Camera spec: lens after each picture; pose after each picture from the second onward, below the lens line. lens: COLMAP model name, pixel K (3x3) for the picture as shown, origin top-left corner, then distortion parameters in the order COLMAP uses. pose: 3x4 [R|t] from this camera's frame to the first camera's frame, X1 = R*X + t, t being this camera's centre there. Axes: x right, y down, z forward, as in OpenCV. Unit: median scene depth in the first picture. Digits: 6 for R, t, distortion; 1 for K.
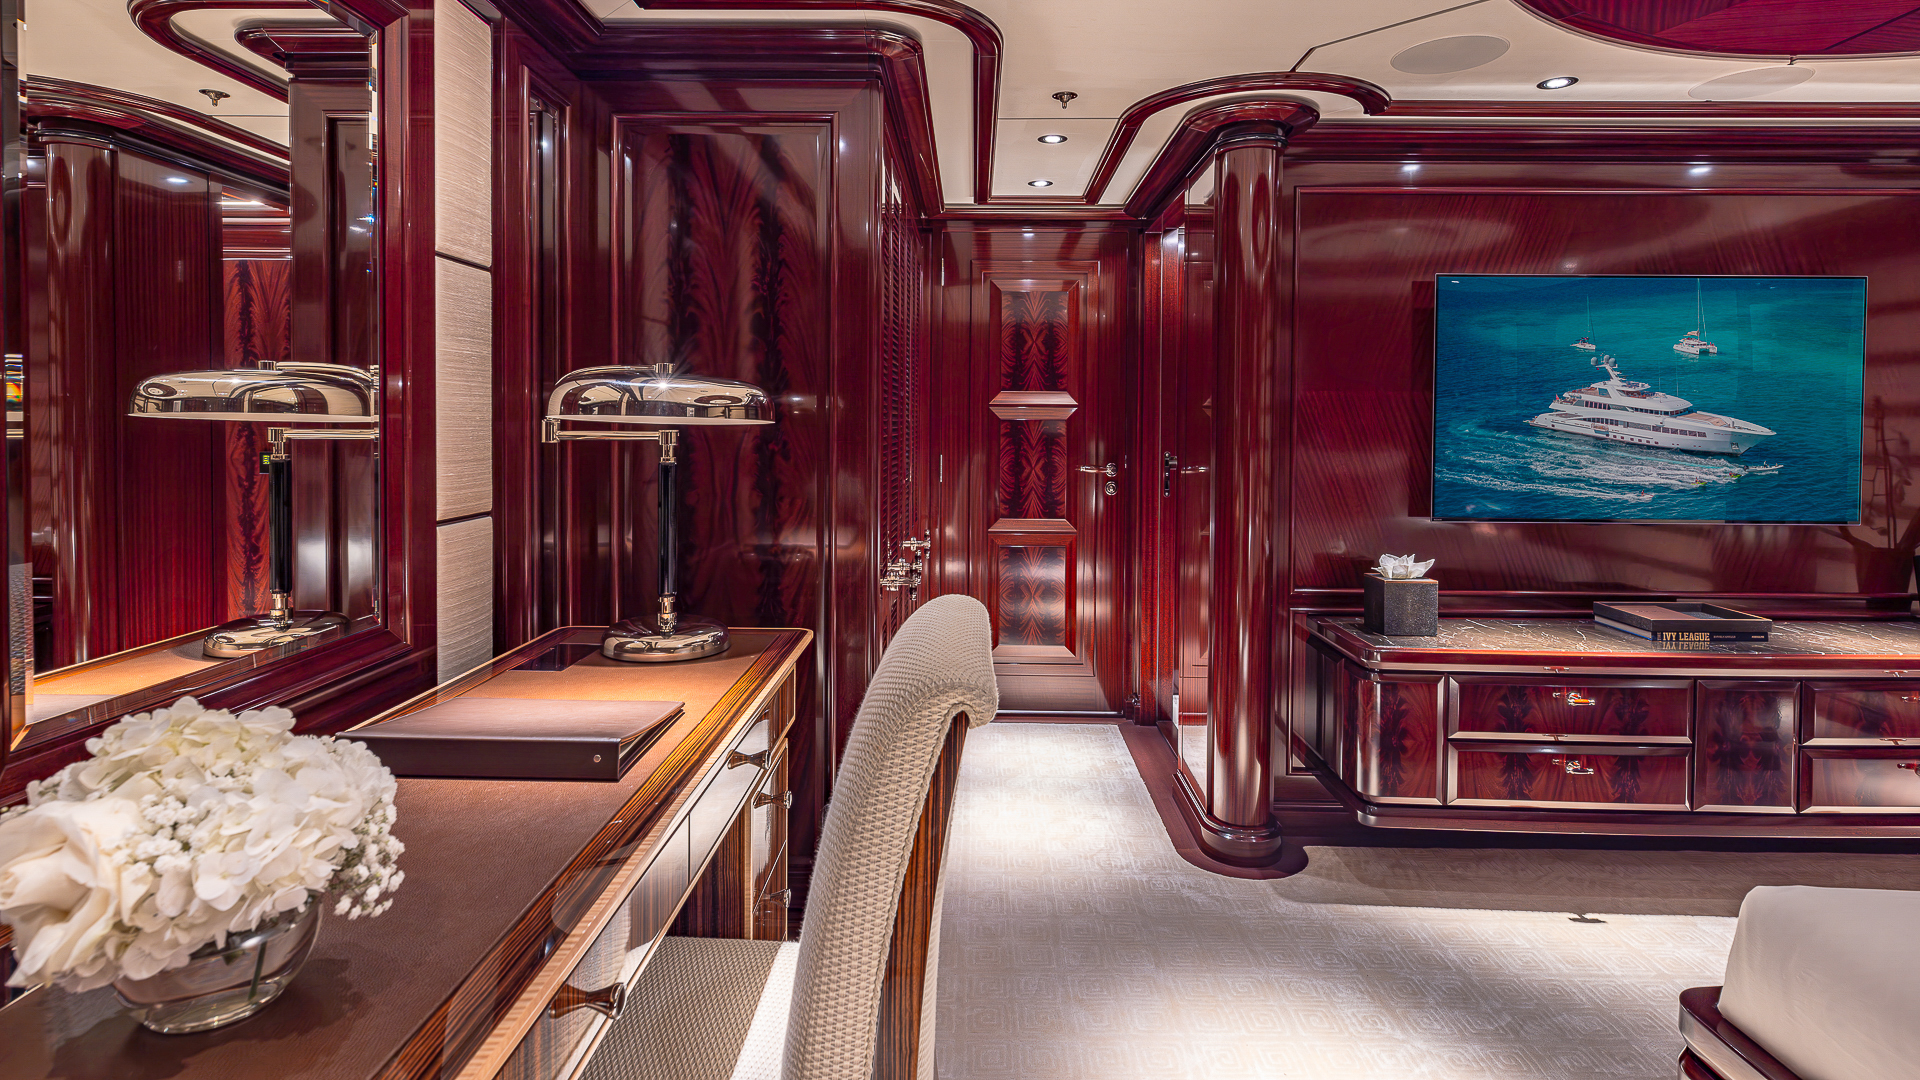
lens RADIAL K [[974.5, 0, 949.2], [0, 974.5, 434.6], [0, 0, 1]] dist [-0.015623, 0.000511]
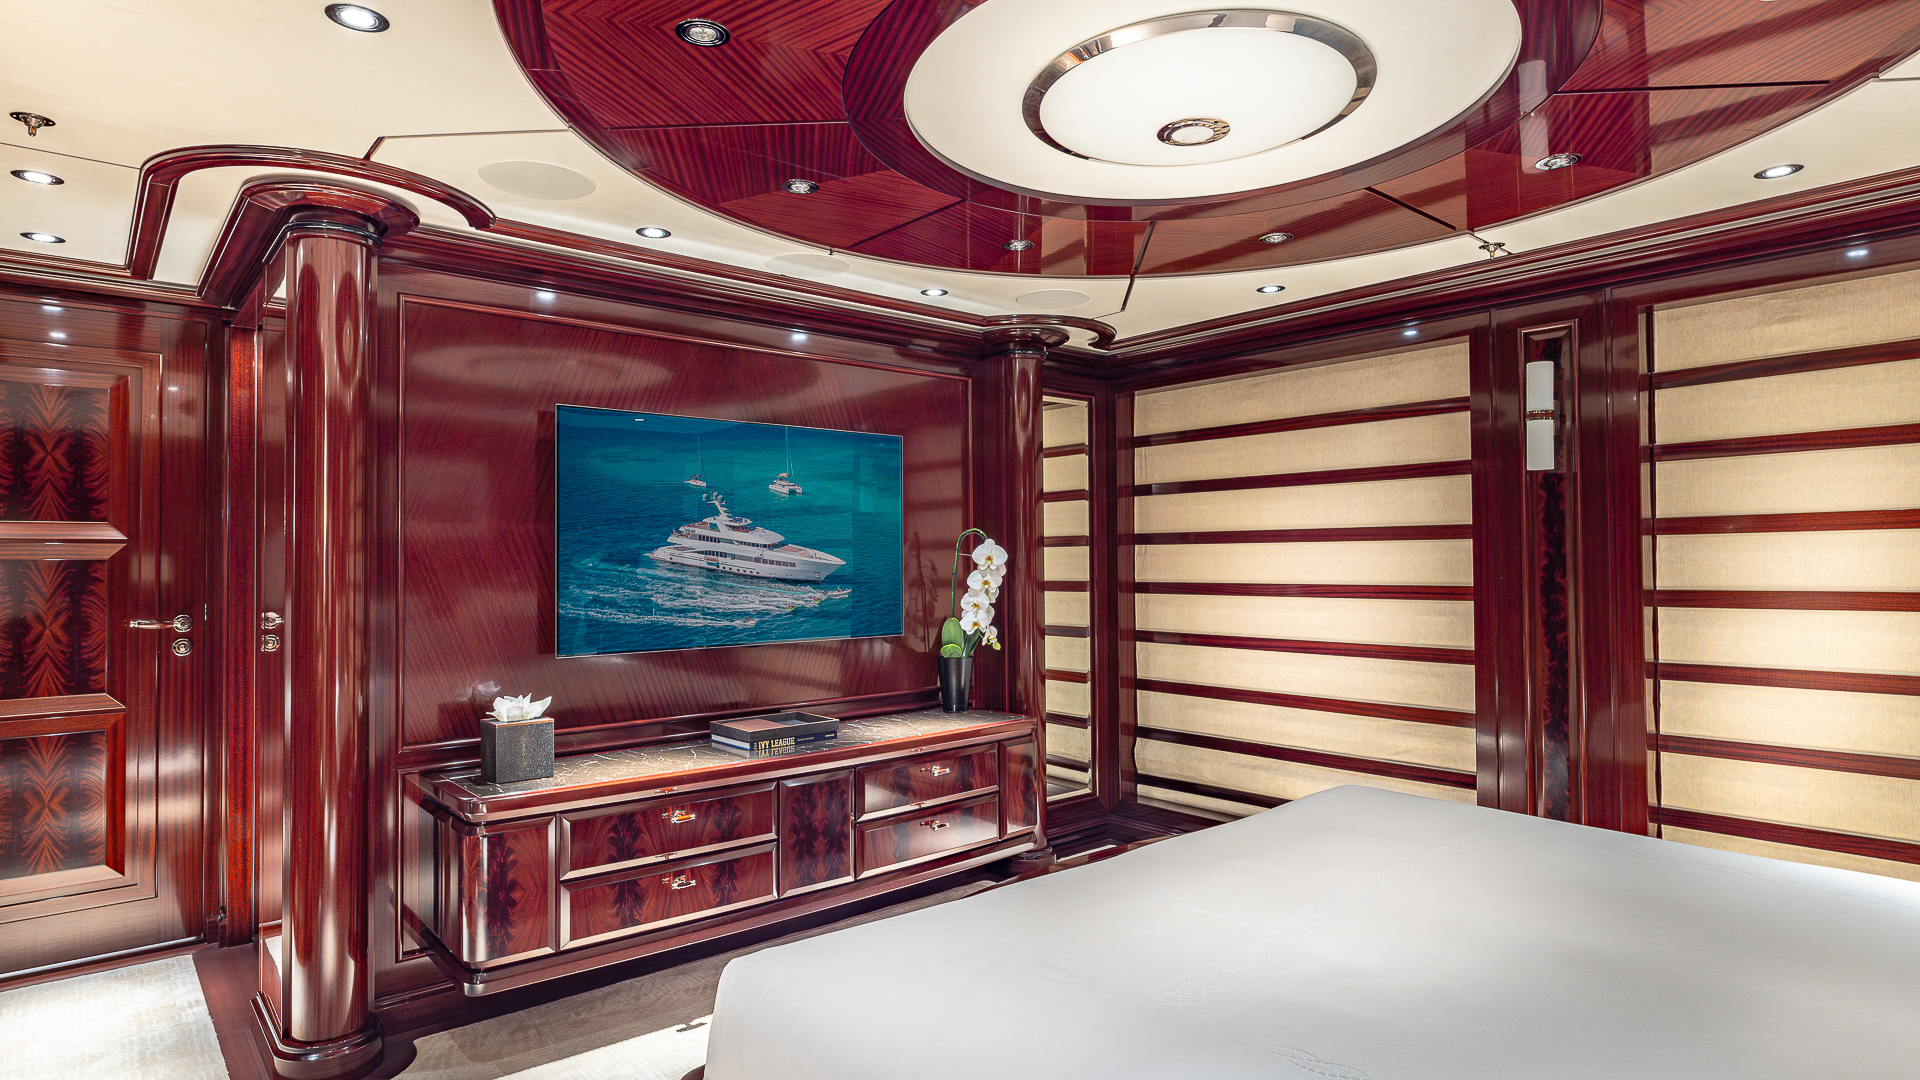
lens RADIAL K [[1029.4, 0, 960.0], [0, 1029.4, 540.0], [0, 0, 1]] dist [-0.000875, -0.001616]
pose [[0.734908, 0.000783, 0.678167, 0.096341], [0.023014, 0.999395, -0.026094, 0.007259], [-0.677776, 0.034784, 0.734445, -0.035461]]
